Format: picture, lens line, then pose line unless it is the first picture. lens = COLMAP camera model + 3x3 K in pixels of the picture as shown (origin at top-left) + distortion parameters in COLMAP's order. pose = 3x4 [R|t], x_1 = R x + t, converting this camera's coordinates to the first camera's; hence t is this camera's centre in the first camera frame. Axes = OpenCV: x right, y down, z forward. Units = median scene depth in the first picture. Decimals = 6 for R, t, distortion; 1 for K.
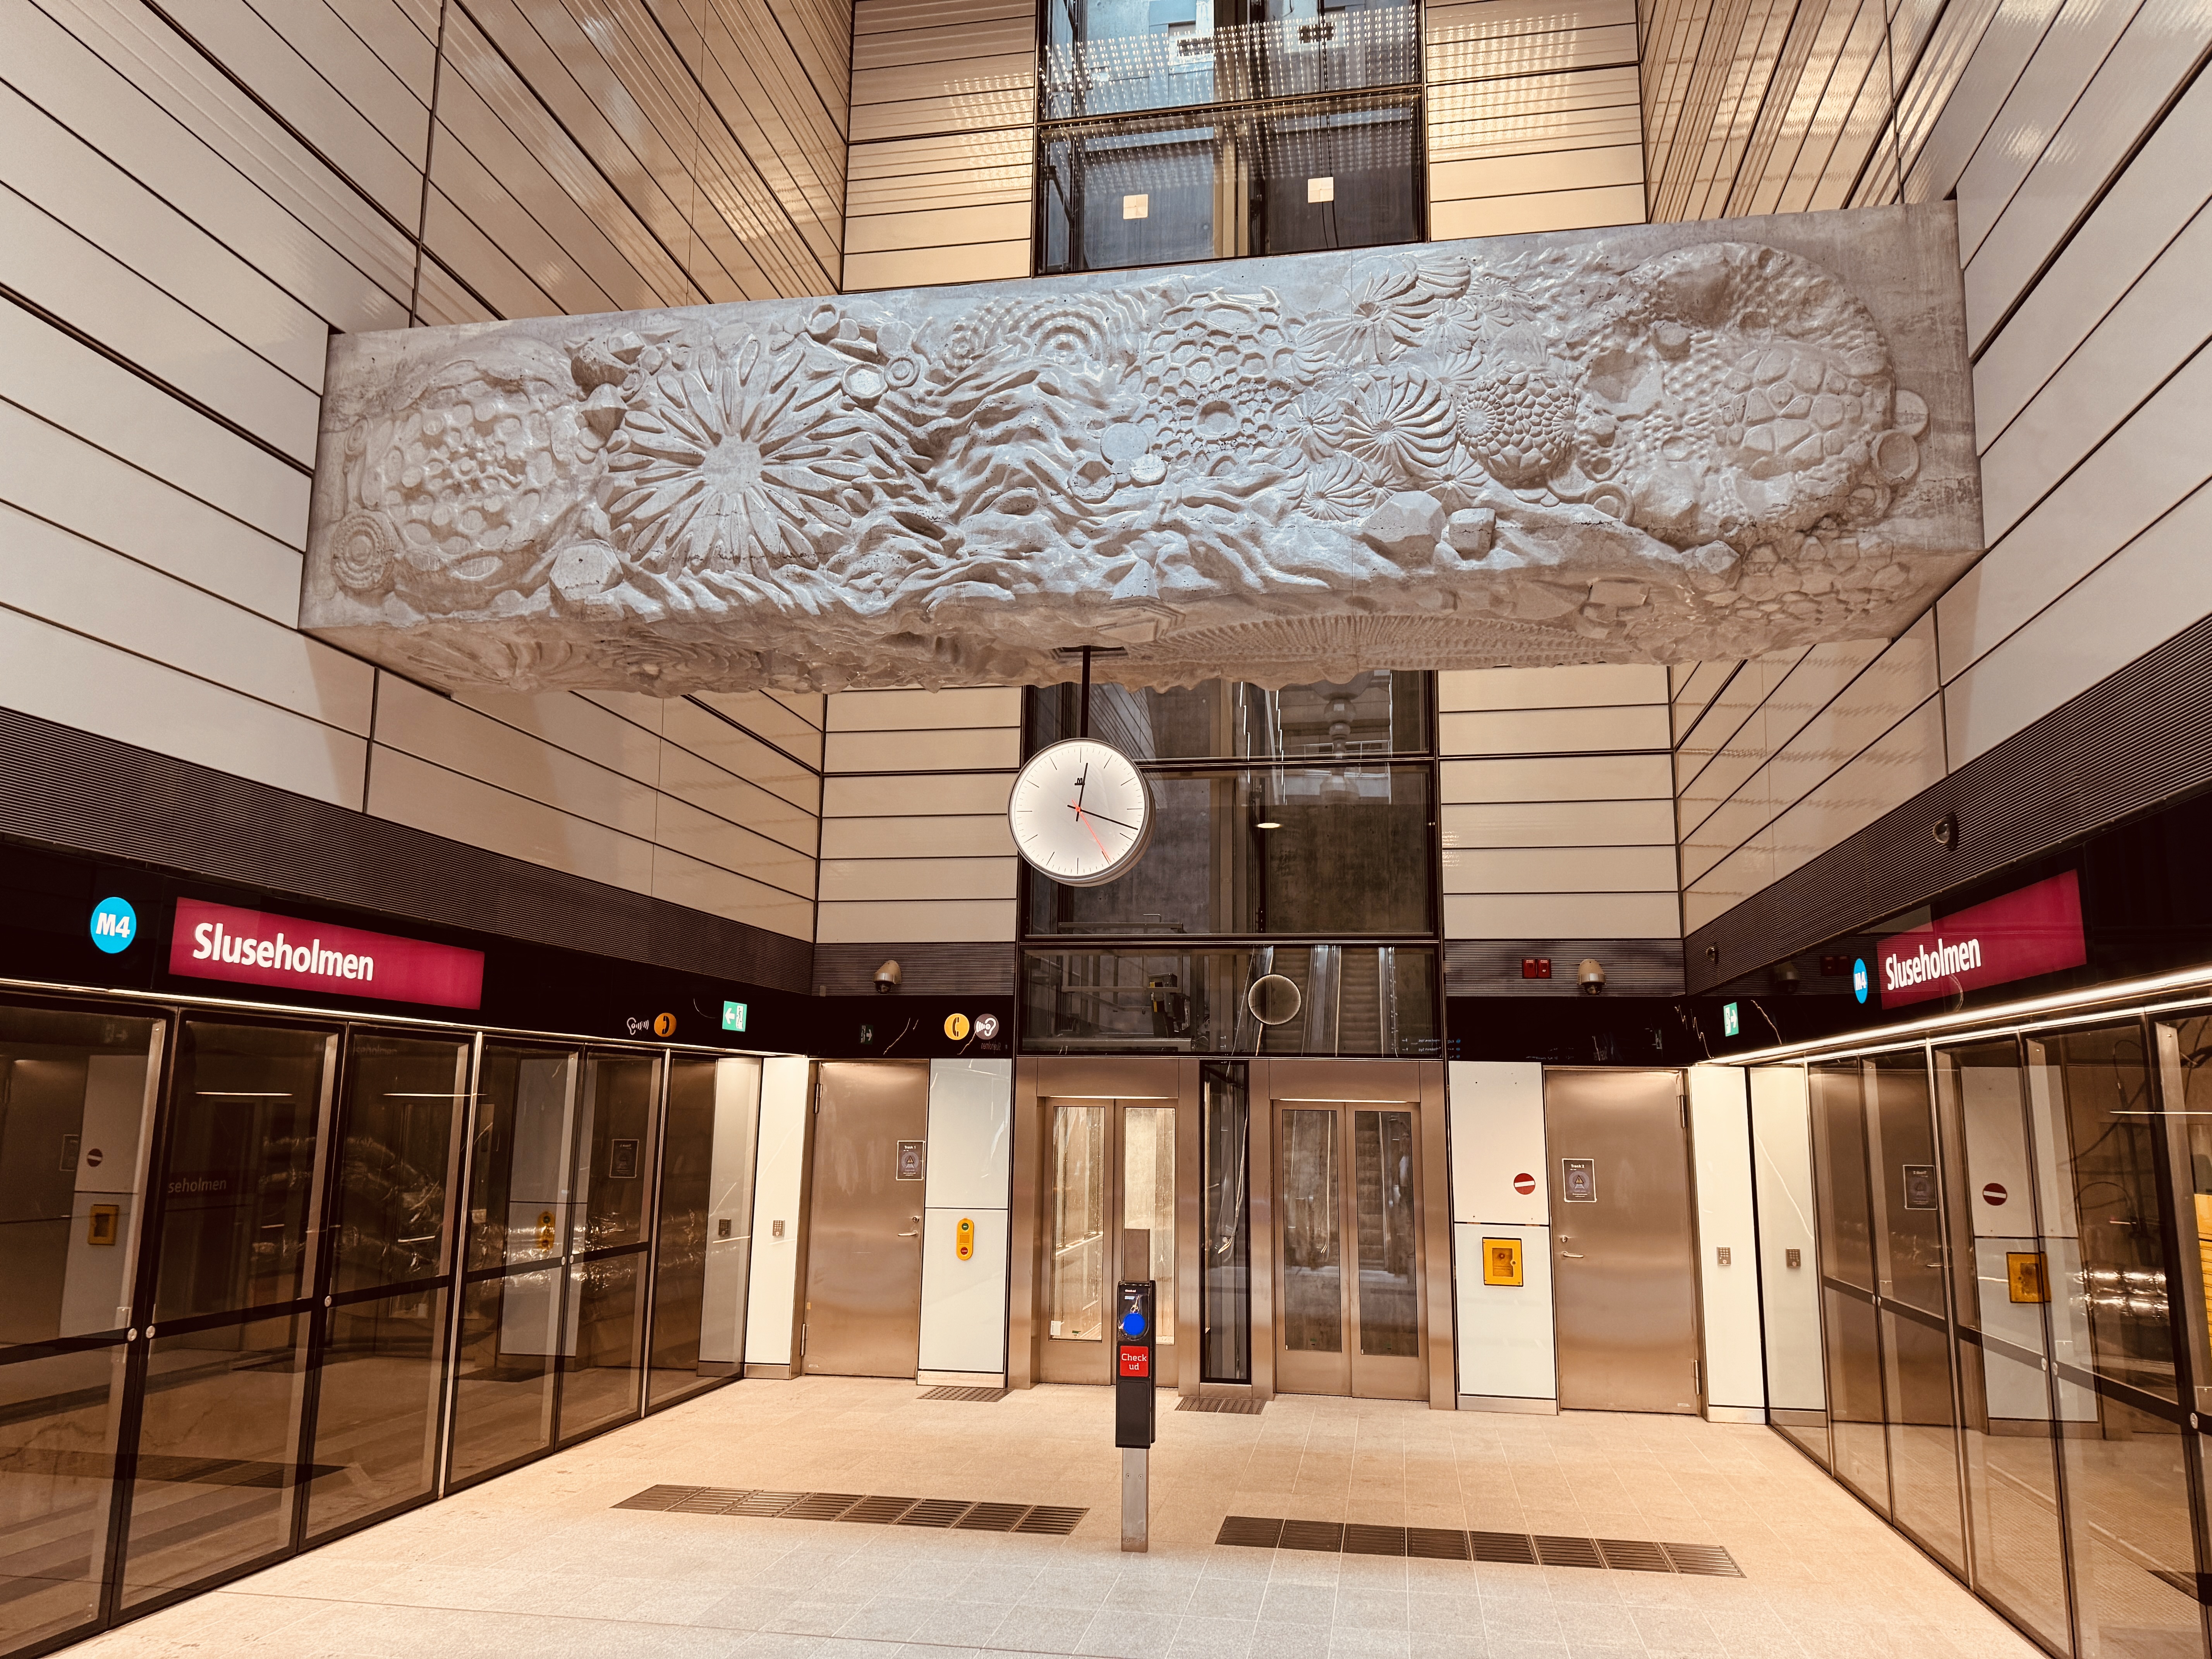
lens RADIAL K [[1573.0, 0, 1112.0], [0, 1573.0, 834.9], [0, 0, 1]] dist [0.014816, 0.001932]
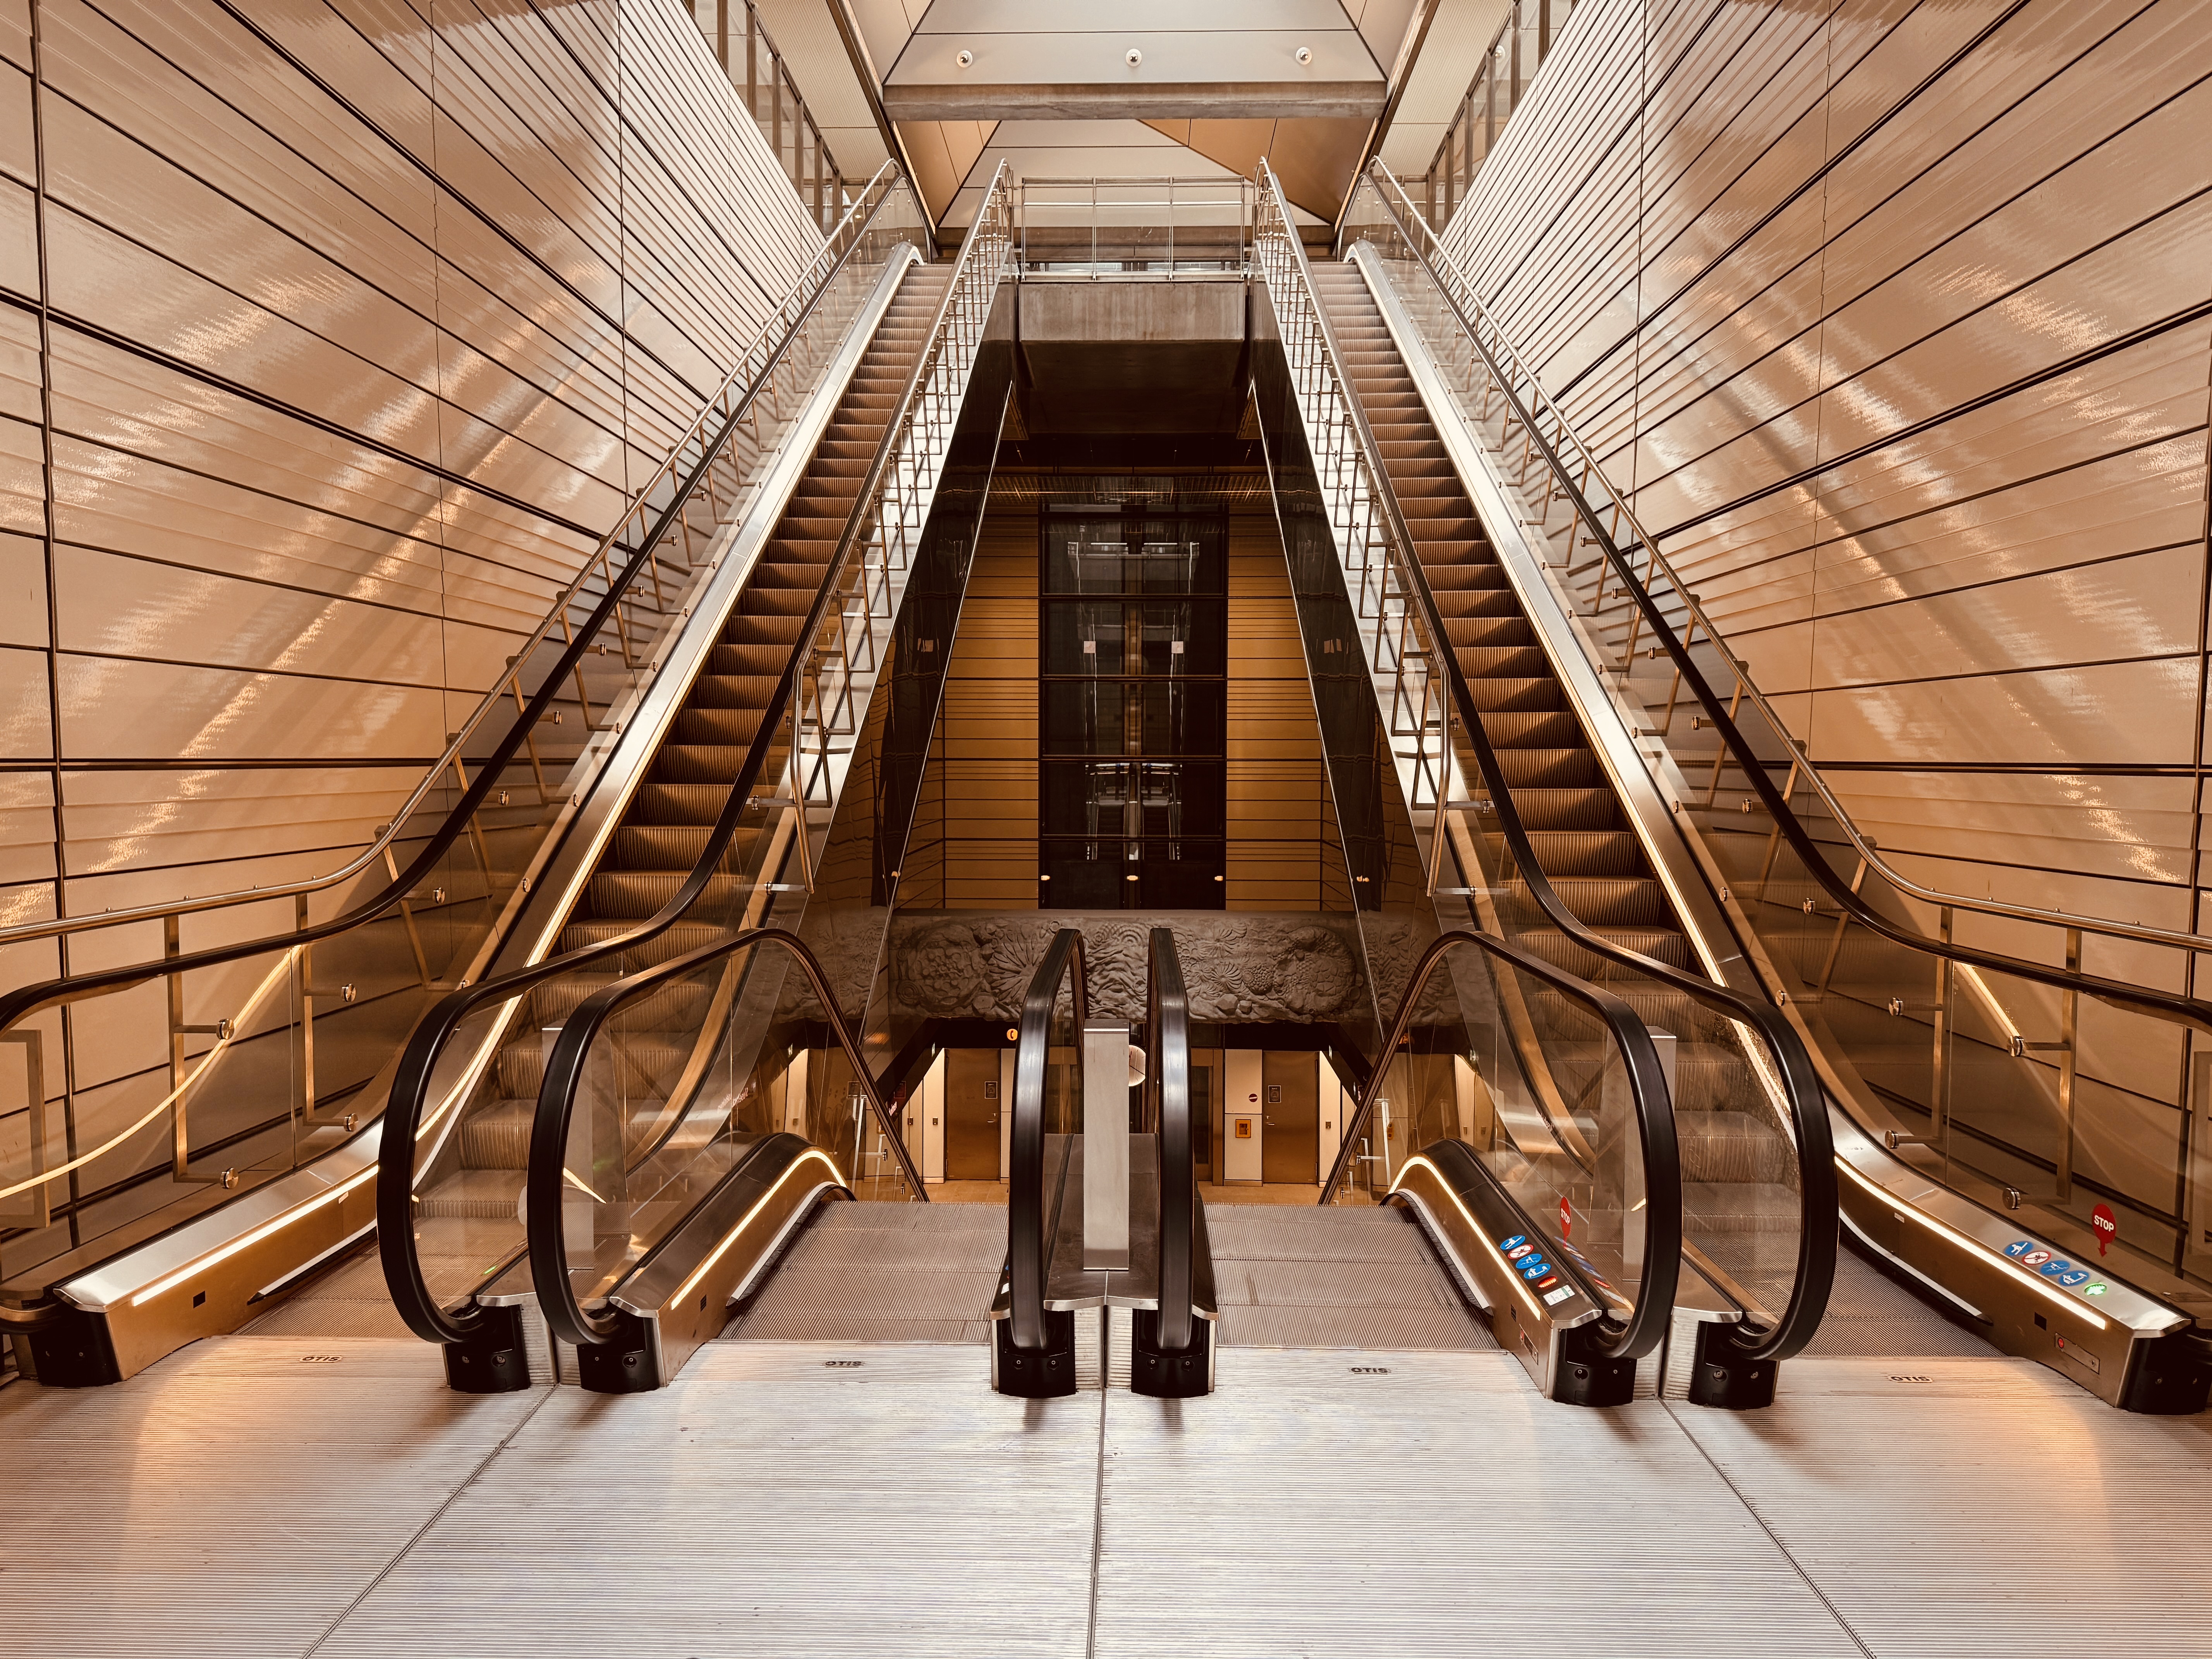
lens RADIAL K [[1573.0, 0, 1102.5], [0, 1573.0, 831.1], [0, 0, 1]] dist [0.014816, 0.001932]
pose [[0.988124, -0.018332, 0.152562, -0.616347], [-0.015849, 0.975403, 0.219860, -1.316603], [-0.152840, -0.219667, 0.963528, -2.261113]]
